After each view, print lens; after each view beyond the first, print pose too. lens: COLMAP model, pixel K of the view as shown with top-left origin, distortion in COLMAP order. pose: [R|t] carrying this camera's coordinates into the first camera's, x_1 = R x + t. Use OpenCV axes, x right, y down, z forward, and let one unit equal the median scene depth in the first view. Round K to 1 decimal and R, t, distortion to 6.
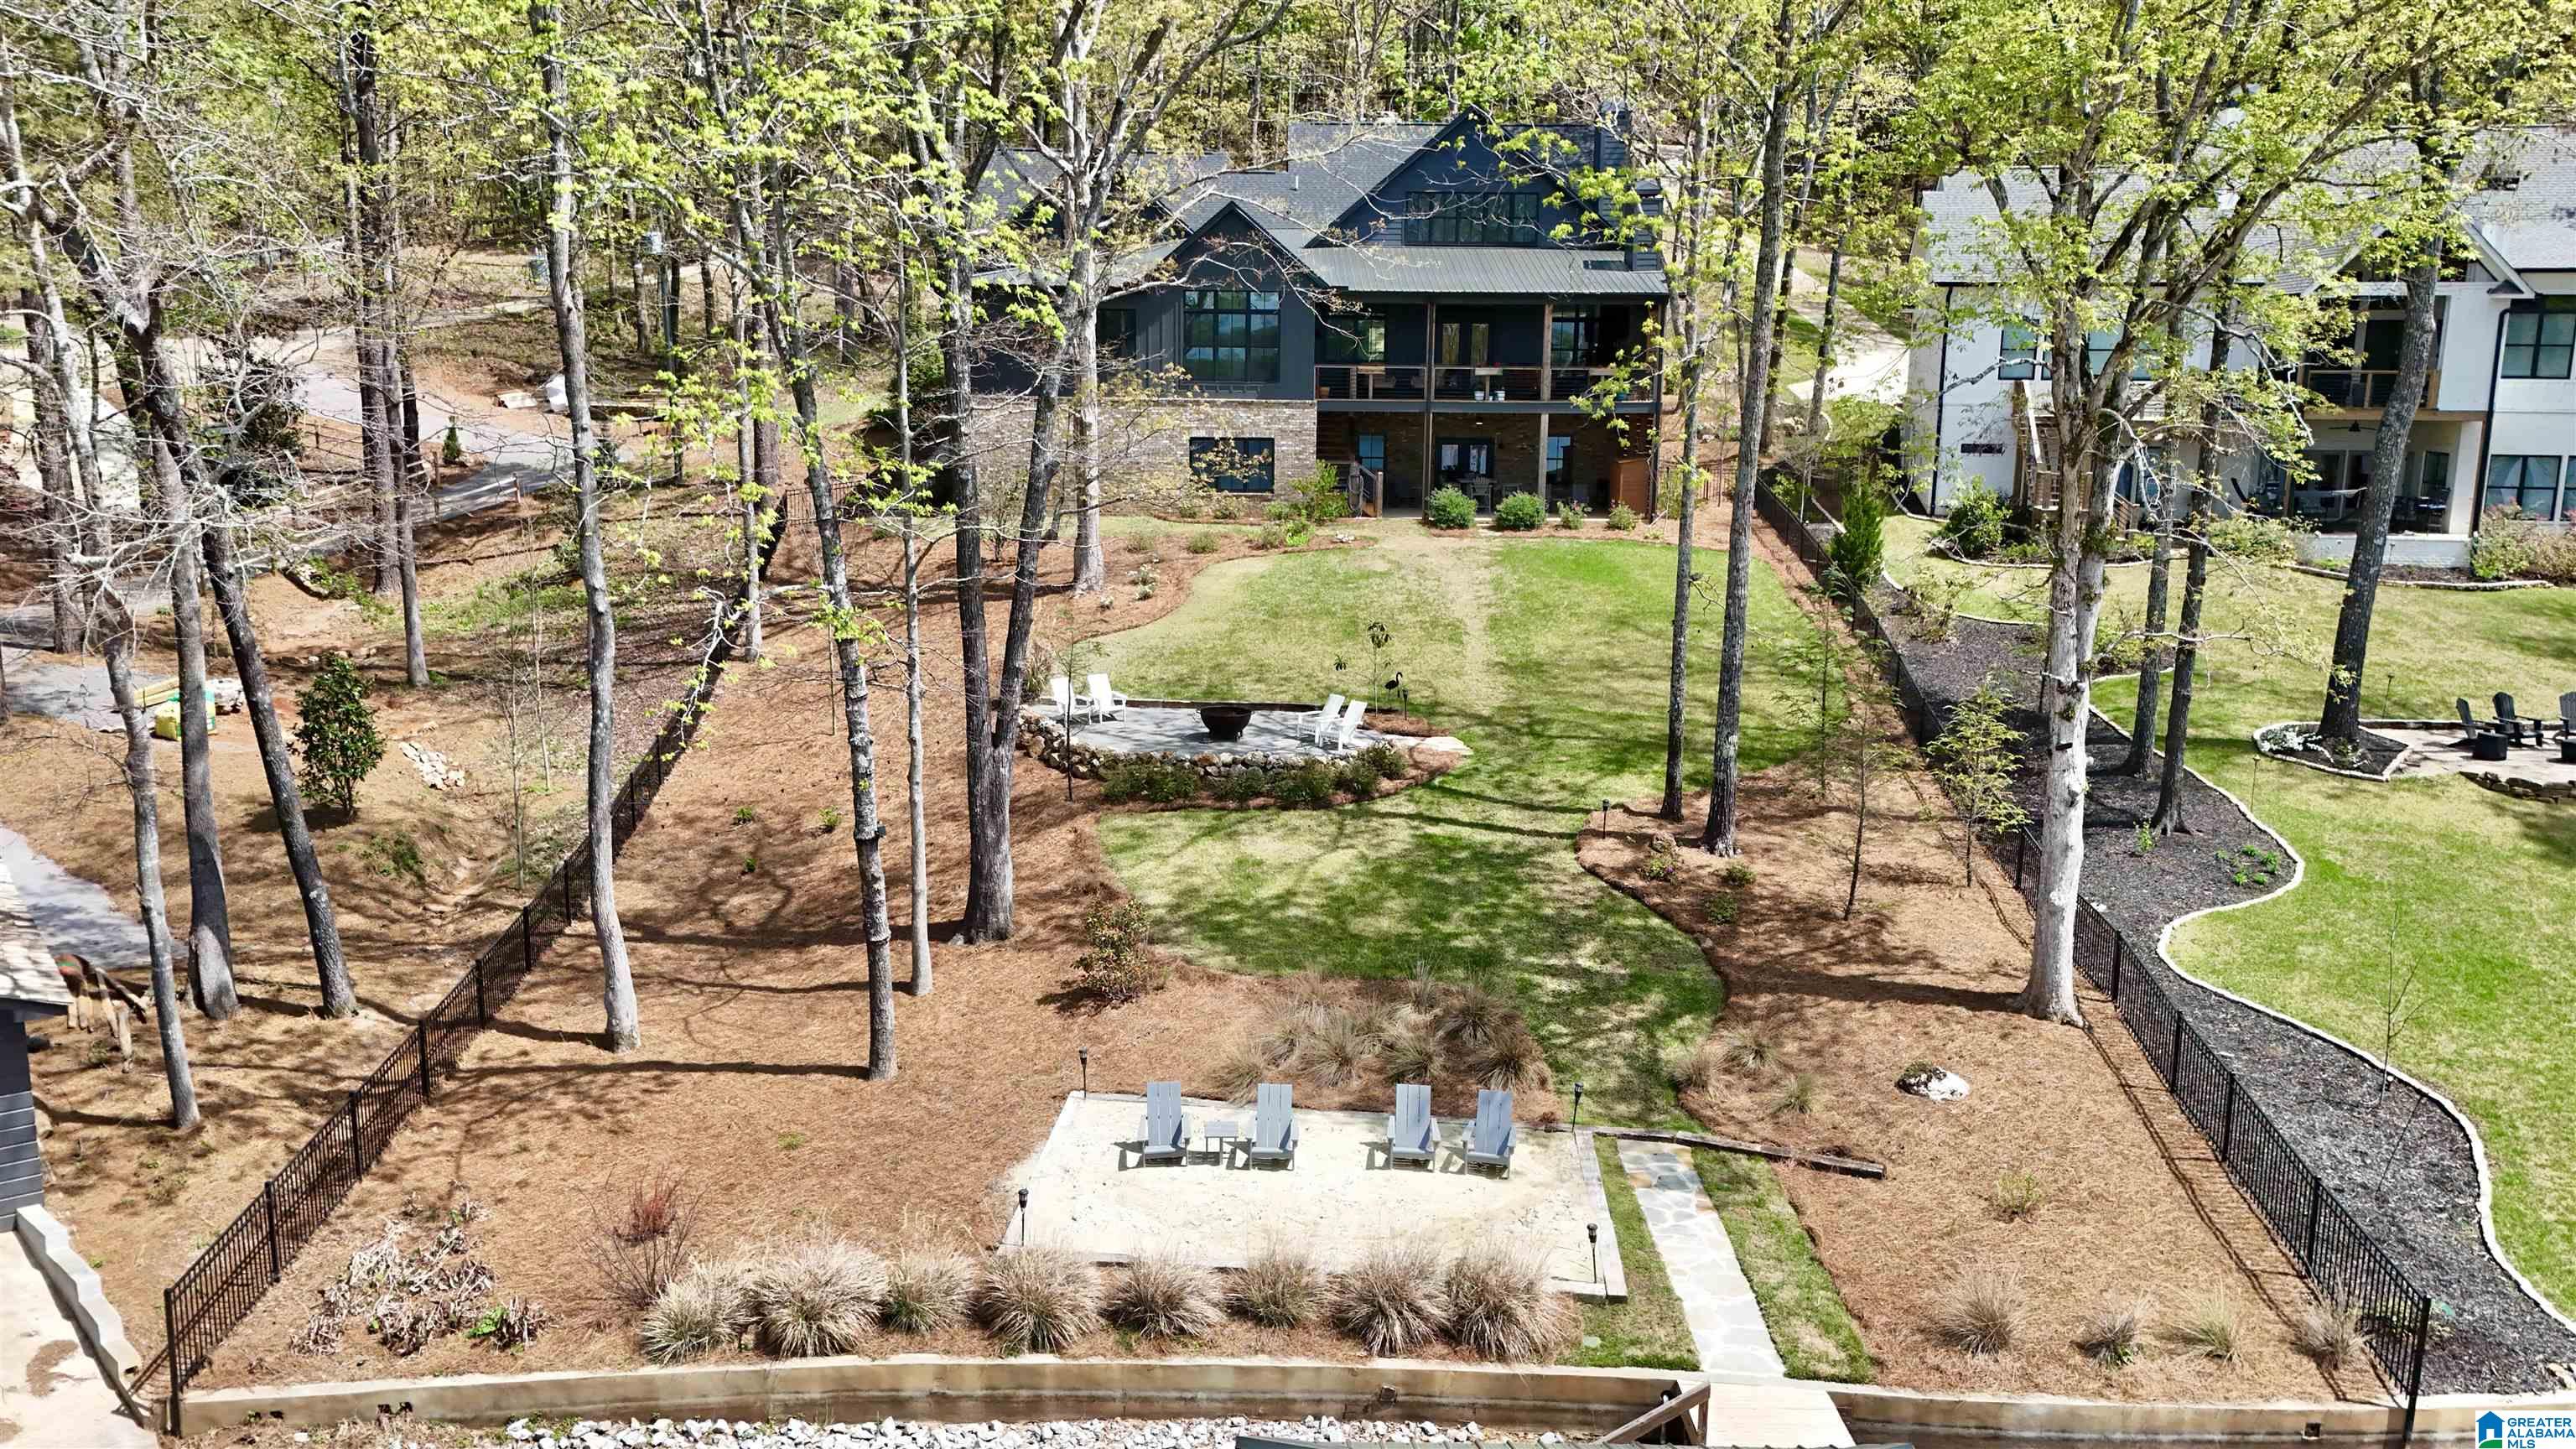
lens RADIAL K [[1876.6, 0, 1288.0], [0, 1876.6, 724.5], [0, 0, 1]] dist [0.108003, -0.143350]
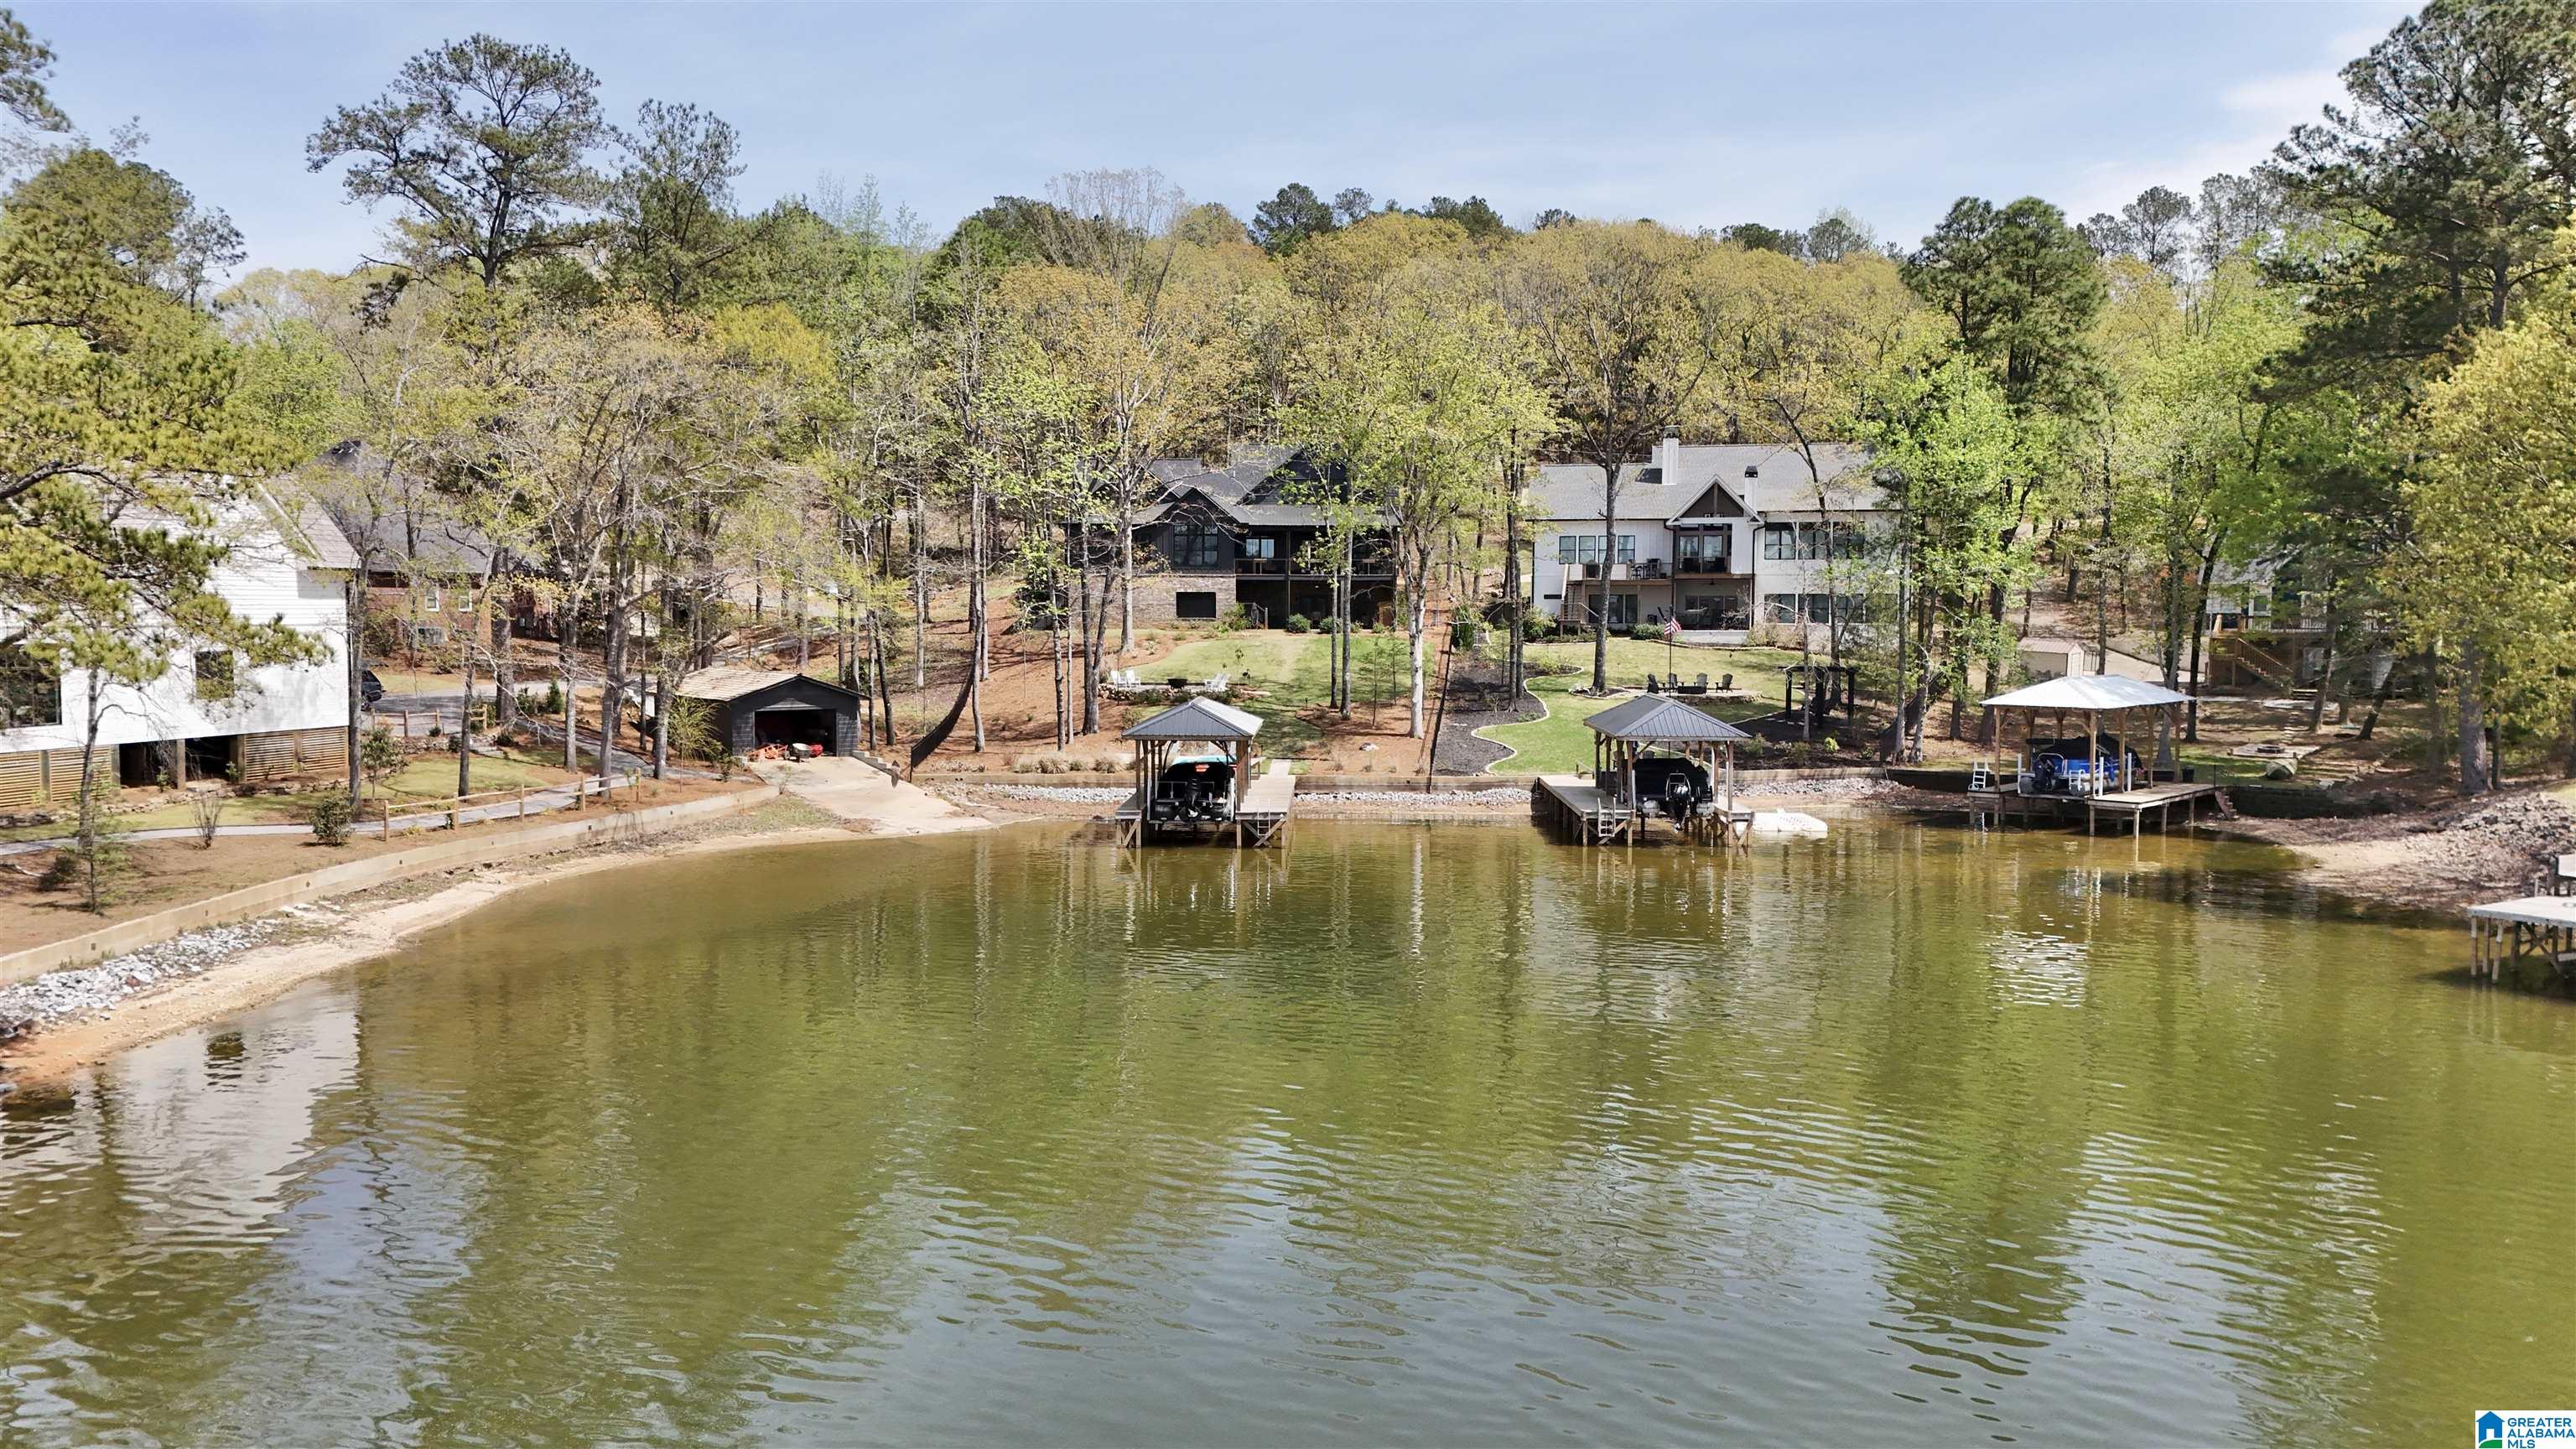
lens RADIAL K [[1876.6, 0, 1288.0], [0, 1876.6, 724.5], [0, 0, 1]] dist [0.108003, -0.143350]
pose [[0.999563, -0.007292, -0.028647, 0.209033], [0.003642, 0.992094, -0.125445, 0.411423], [0.029335, 0.125286, 0.991687, -1.700969]]
